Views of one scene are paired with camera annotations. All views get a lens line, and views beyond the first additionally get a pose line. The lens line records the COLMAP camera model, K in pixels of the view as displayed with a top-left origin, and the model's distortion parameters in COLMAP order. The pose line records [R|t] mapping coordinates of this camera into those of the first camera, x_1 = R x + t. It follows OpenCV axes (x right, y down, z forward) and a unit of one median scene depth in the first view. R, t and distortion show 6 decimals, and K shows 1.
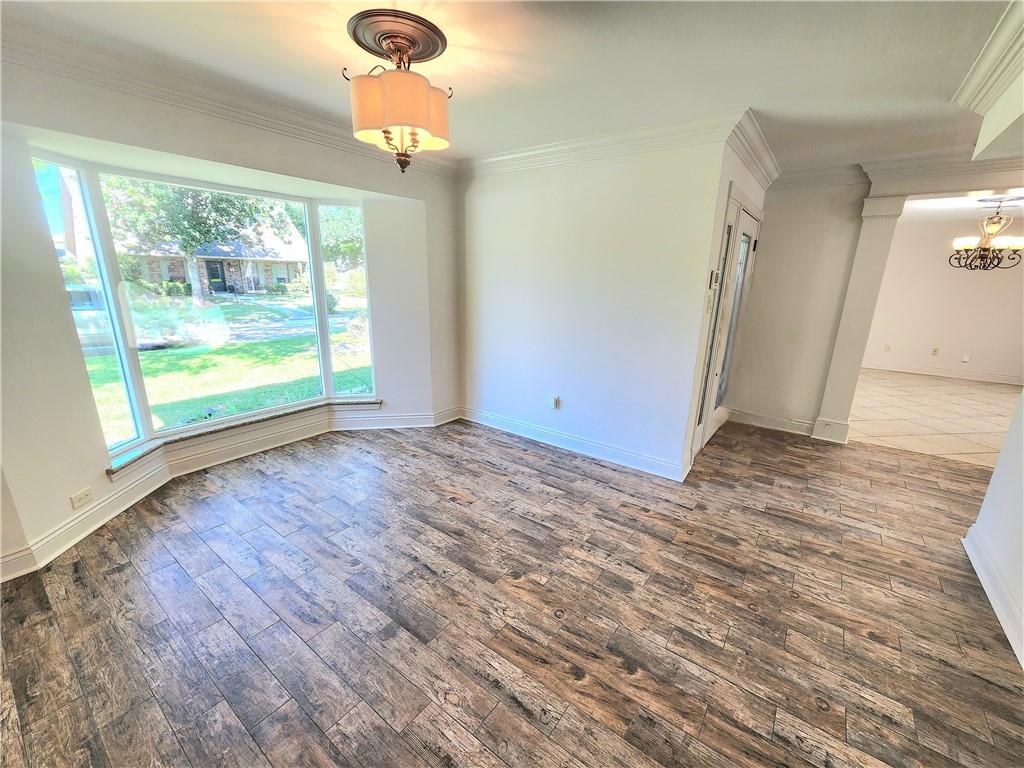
lens RADIAL K [[424.2, 0, 513.2], [0, 424.2, 393.1], [0, 0, 1]] dist [0.000214, 0.000683]
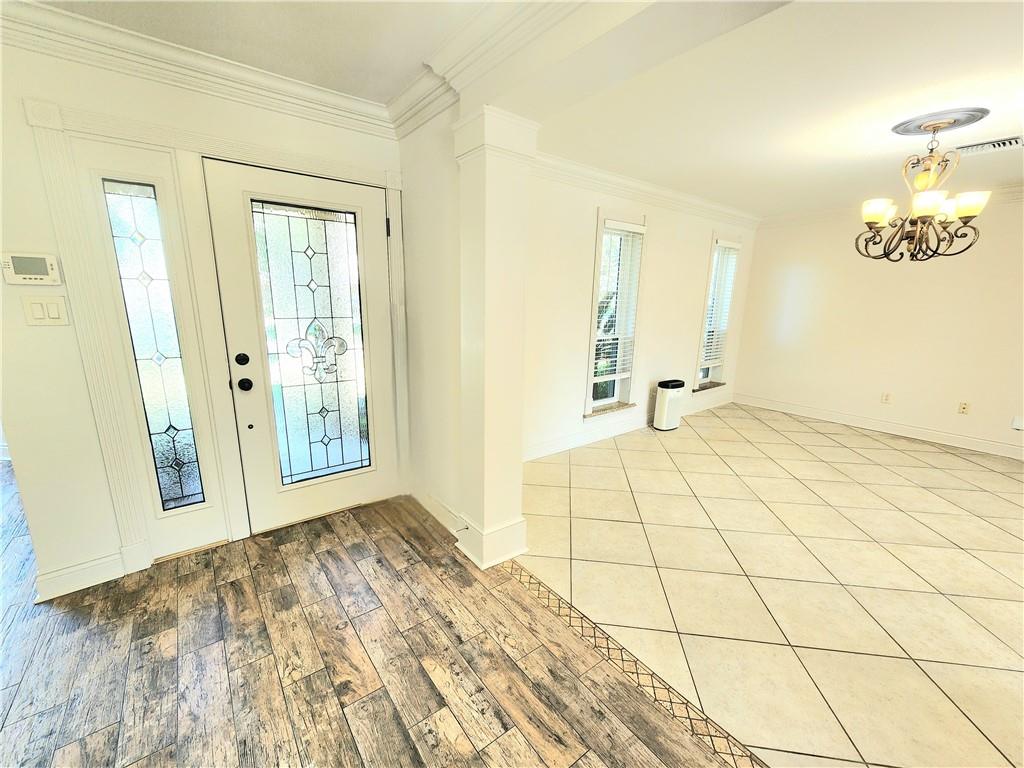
lens RADIAL K [[424.2, 0, 513.2], [0, 424.2, 393.1], [0, 0, 1]] dist [0.000214, 0.000683]
pose [[0.959787, 0.058581, -0.274549, 0.995943], [-0.069435, 0.997136, -0.029974, -0.100810], [0.272007, 0.047832, 0.961106, 0.476450]]
